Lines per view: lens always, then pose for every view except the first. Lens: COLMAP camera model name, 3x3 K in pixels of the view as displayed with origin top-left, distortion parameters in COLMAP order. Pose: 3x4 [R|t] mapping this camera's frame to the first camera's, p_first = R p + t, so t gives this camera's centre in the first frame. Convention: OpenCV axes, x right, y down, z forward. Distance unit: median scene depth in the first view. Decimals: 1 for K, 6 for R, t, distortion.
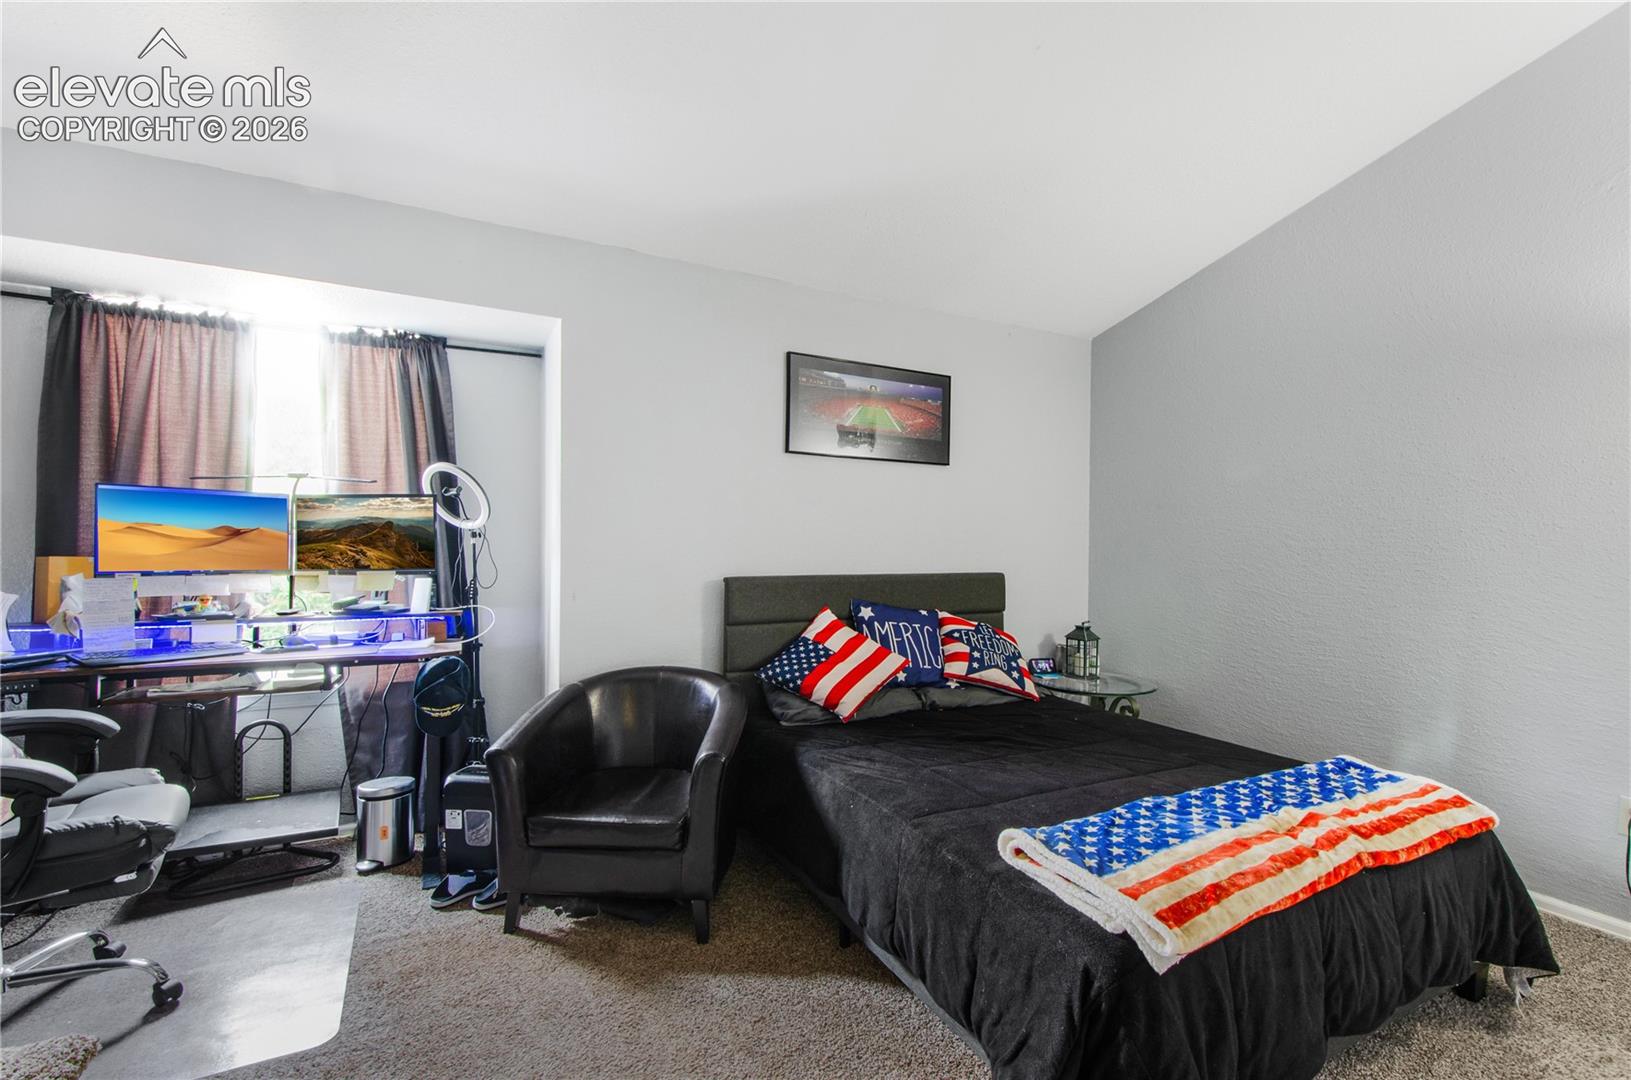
lens RADIAL K [[729.5, 0, 818.1], [0, 729.5, 547.6], [0, 0, 1]] dist [0.024082, -0.009150]
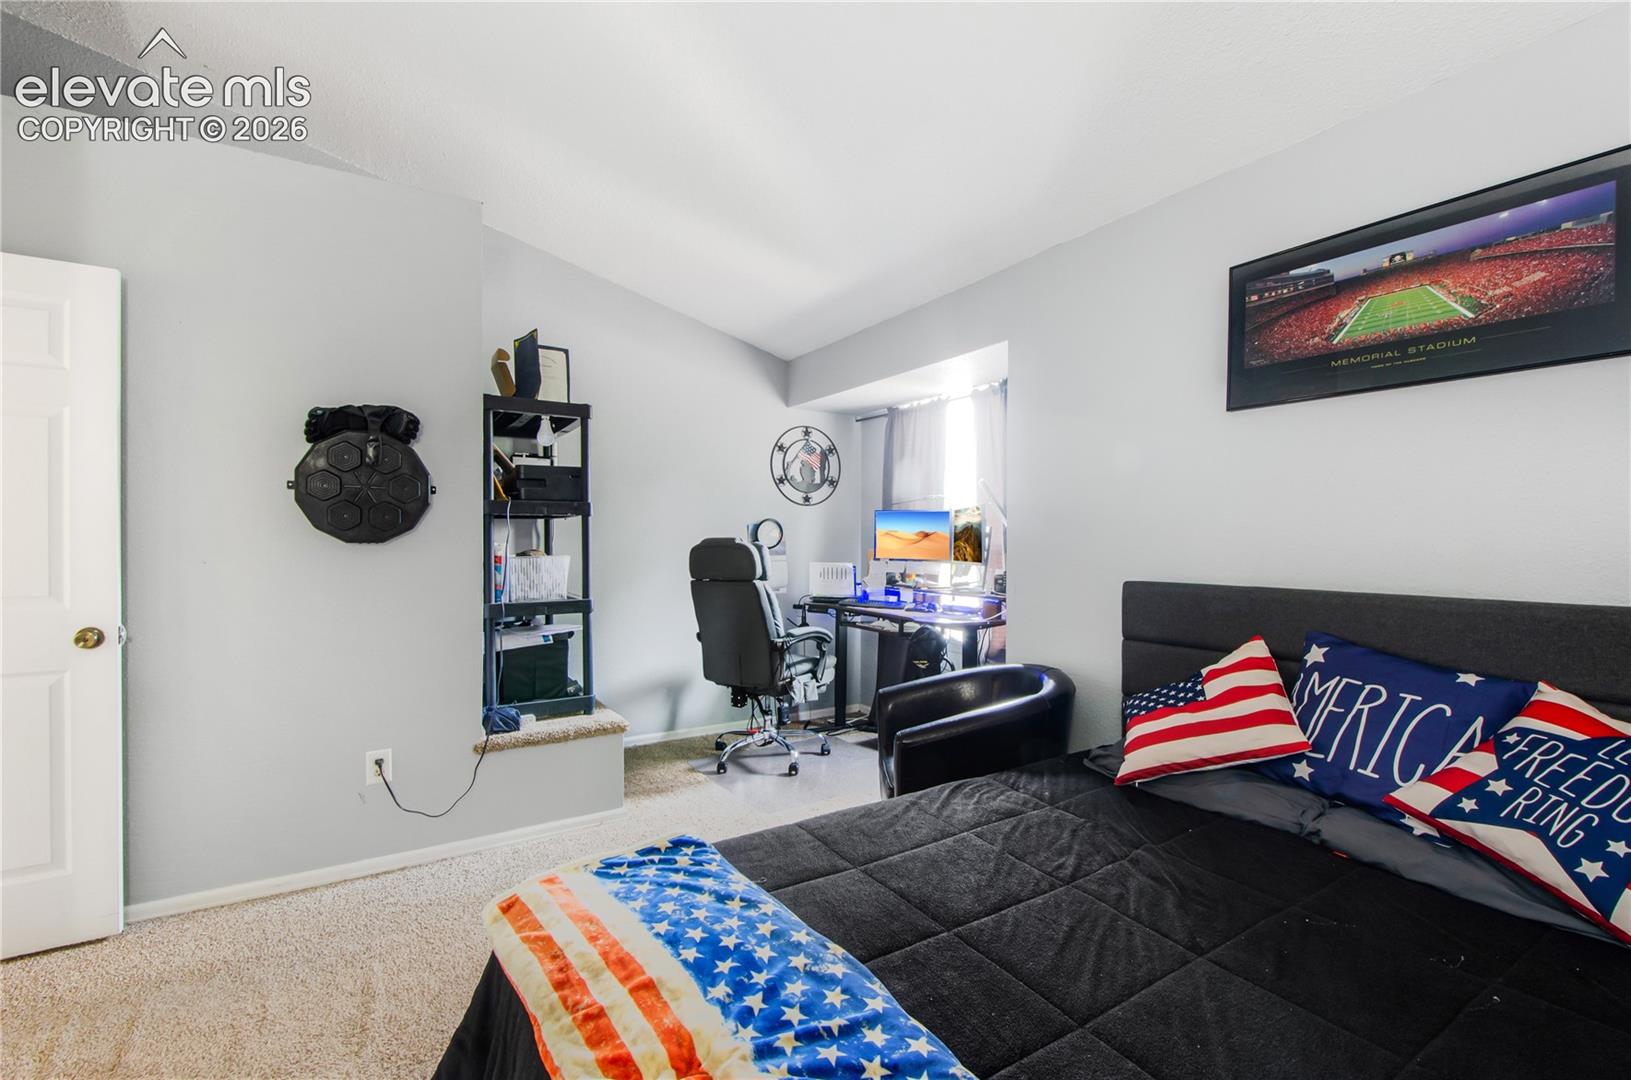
lens RADIAL K [[729.5, 0, 819.3], [0, 729.5, 534.9], [0, 0, 1]] dist [0.024082, -0.009150]
pose [[0.082284, -0.011004, -0.996548, 0.691722], [0.000726, 0.999939, -0.010982, -0.002915], [0.996609, 0.000180, 0.082287, 0.599561]]
